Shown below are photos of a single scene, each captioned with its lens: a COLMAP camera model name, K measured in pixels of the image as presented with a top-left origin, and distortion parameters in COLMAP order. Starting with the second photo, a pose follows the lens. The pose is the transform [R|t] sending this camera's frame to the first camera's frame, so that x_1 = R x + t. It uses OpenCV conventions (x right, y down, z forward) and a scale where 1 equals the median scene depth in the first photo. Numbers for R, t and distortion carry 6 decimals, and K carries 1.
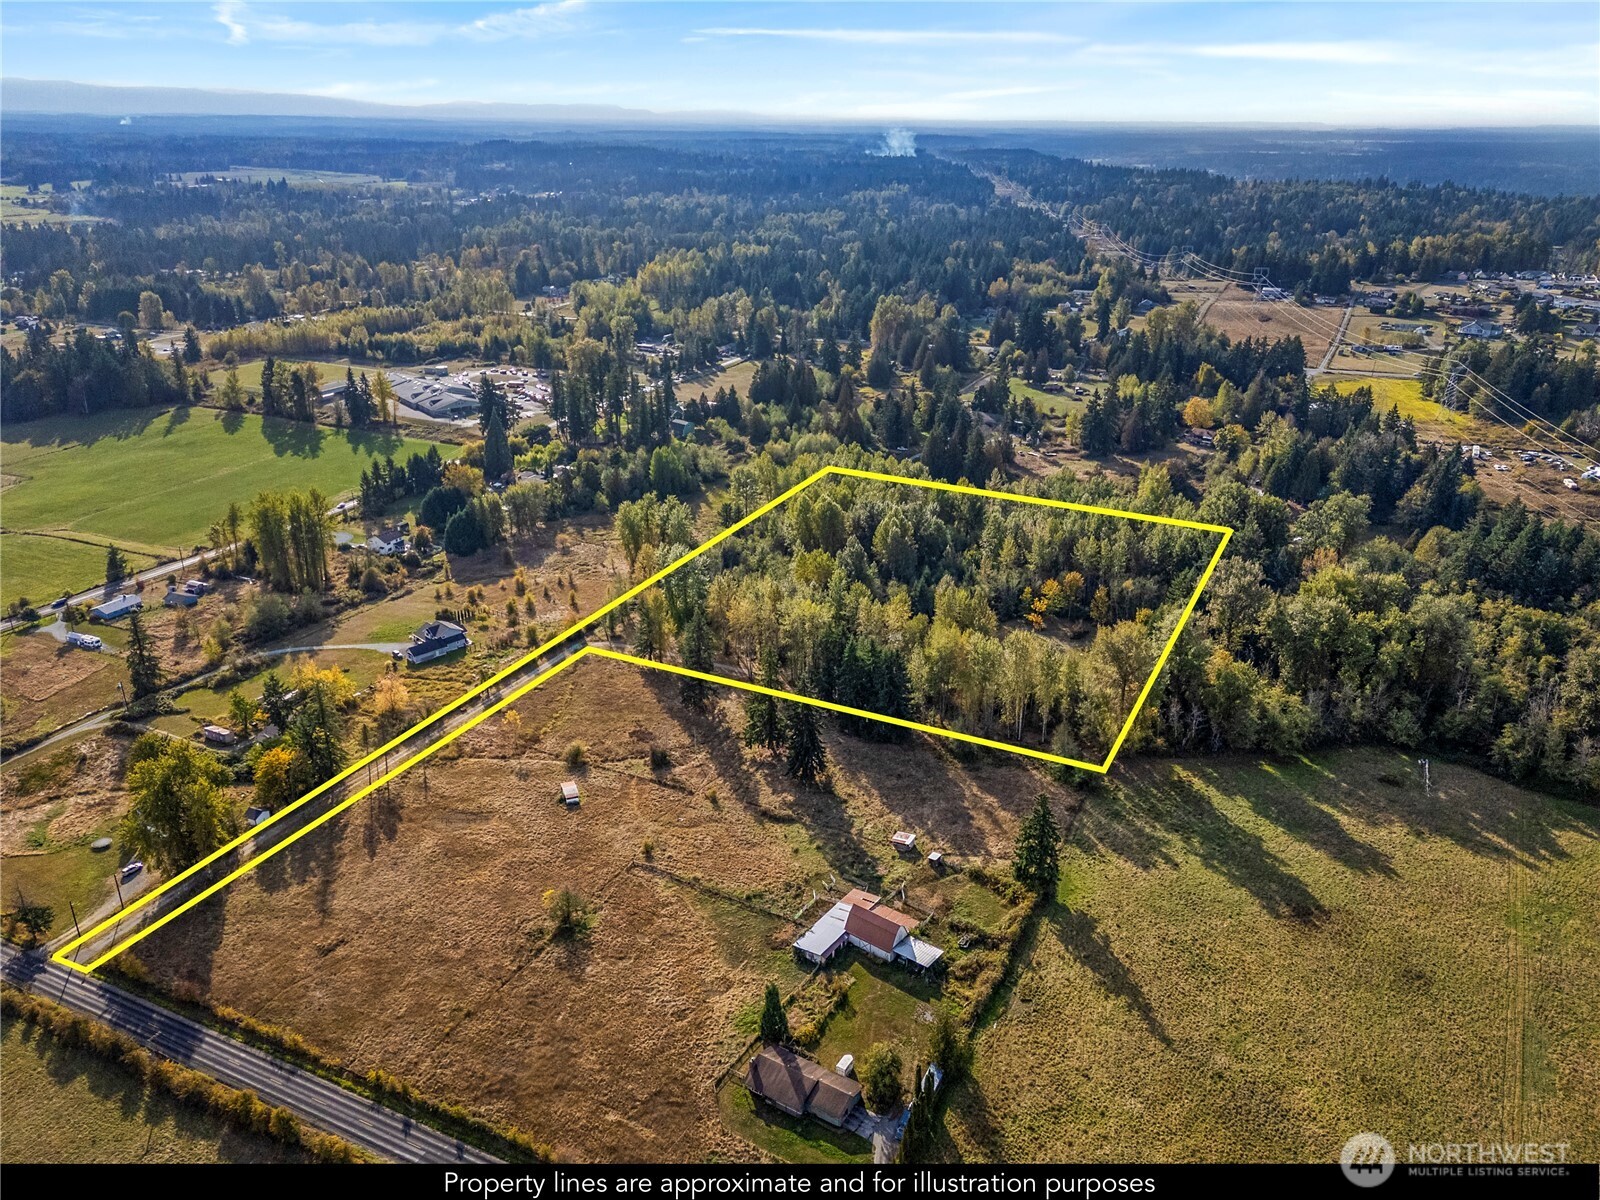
lens RADIAL K [[1173.5, 0, 800.0], [0, 1173.5, 600.0], [0, 0, 1]] dist [0.053390, 0.000361]
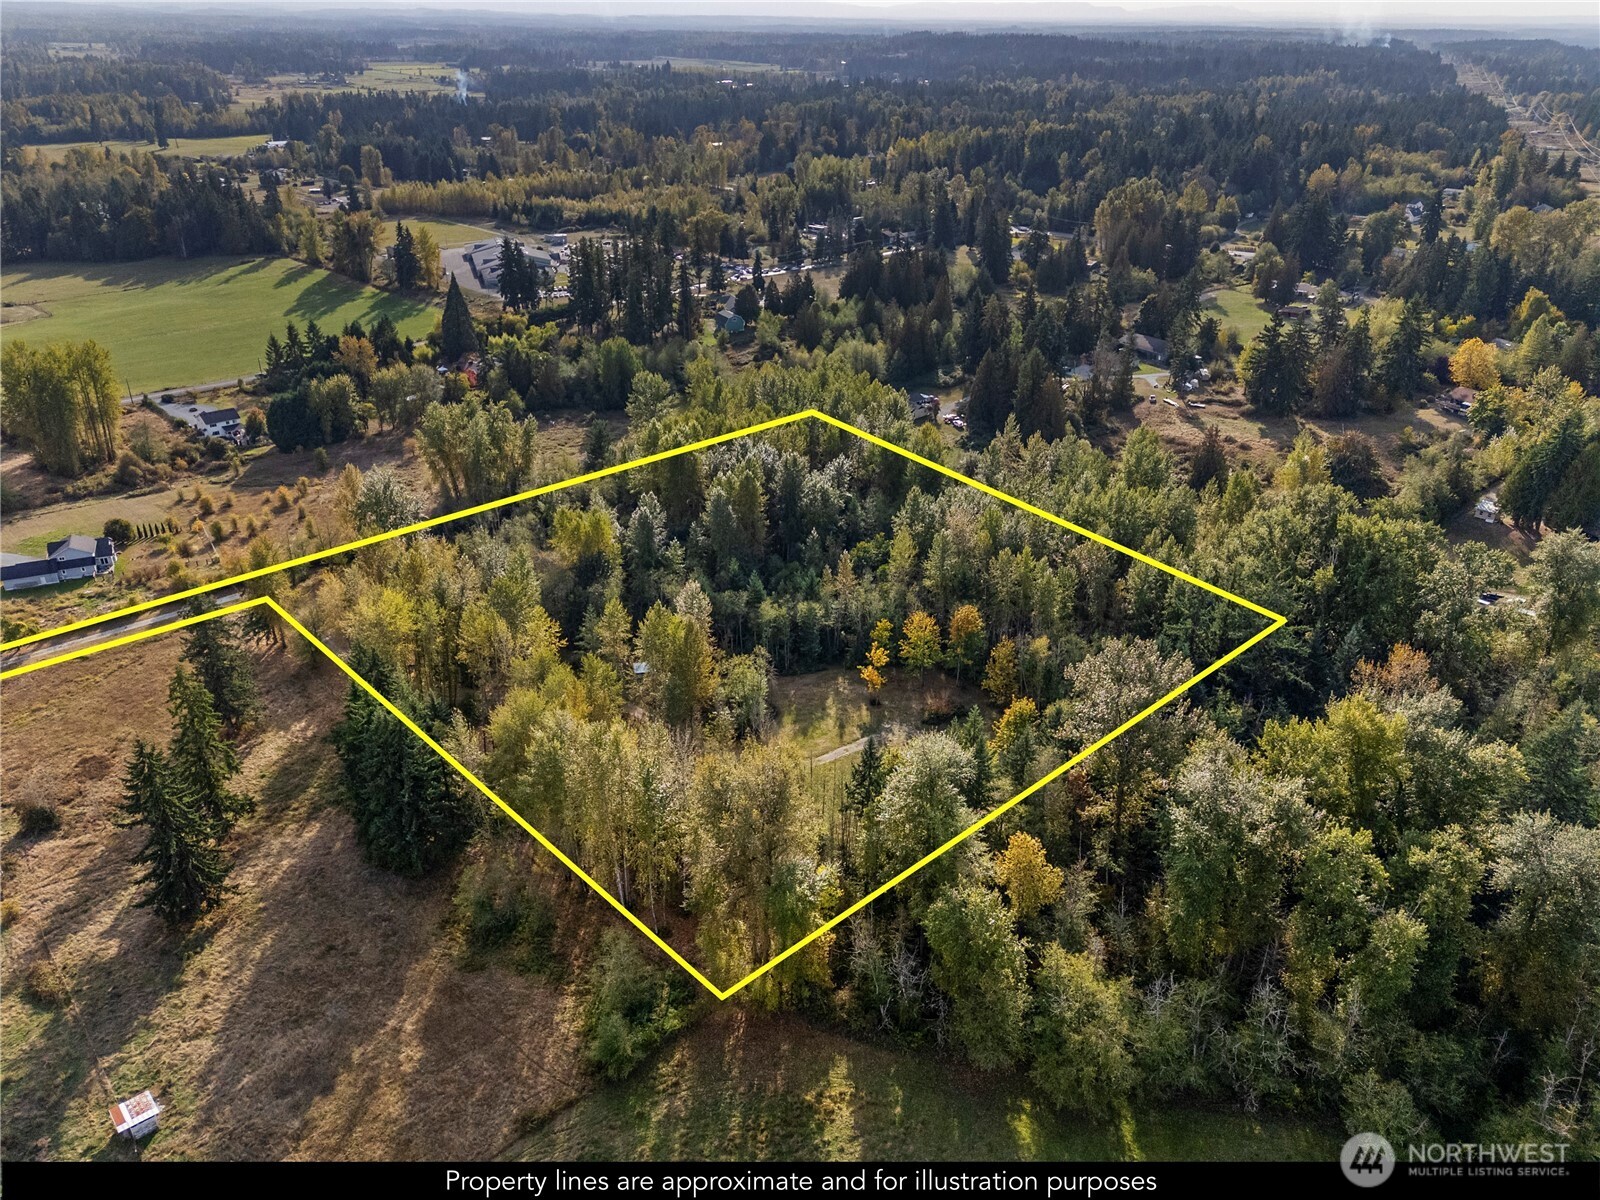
lens RADIAL K [[1168.8, 0, 800.0], [0, 1168.8, 600.0], [0, 0, 1]] dist [0.033230, 0.000330]
pose [[0.935928, 0.157349, -0.315086, 0.452117], [-0.134396, 0.986512, 0.093442, -0.093232], [0.325539, -0.045108, 0.944452, 0.588078]]
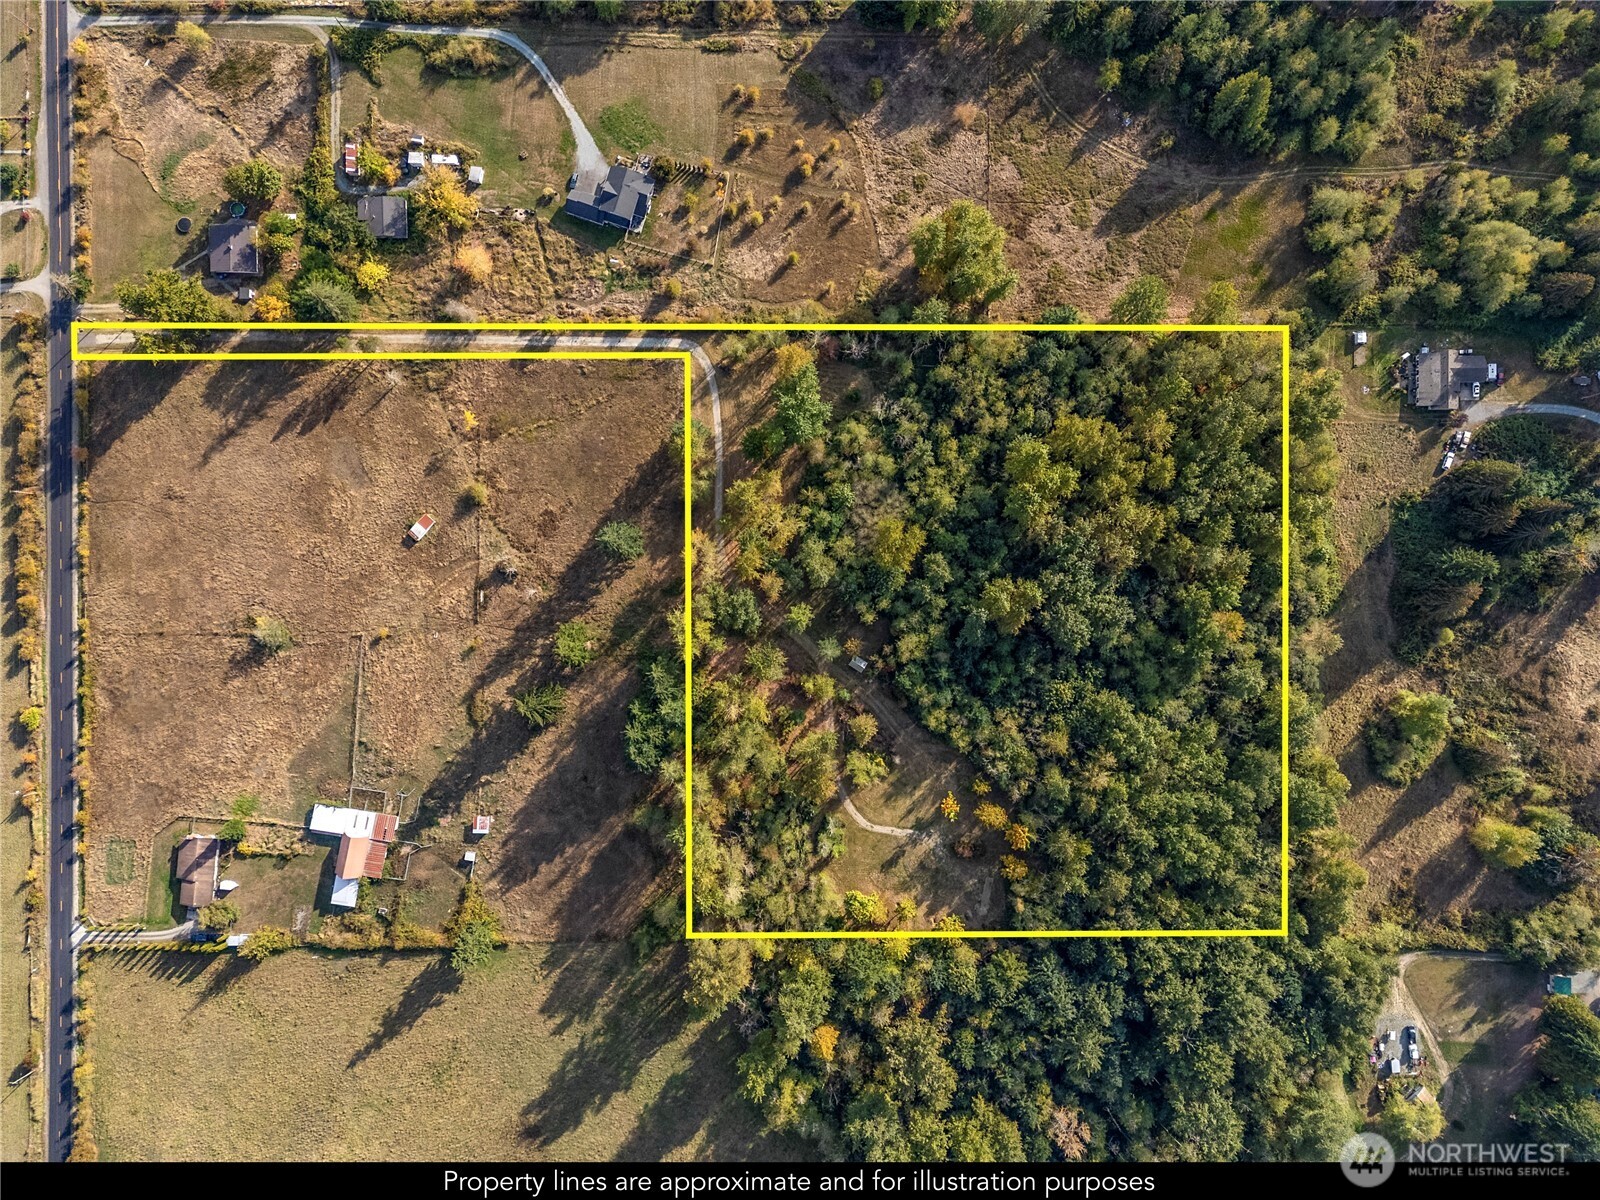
lens RADIAL K [[1173.5, 0, 800.0], [0, 1173.5, 600.0], [0, 0, 1]] dist [0.053390, 0.000361]
pose [[0.442191, 0.896915, -0.003194, 0.028392], [-0.359465, 0.180481, 0.915539, -0.992286], [0.821737, -0.403695, 0.402217, 0.825038]]
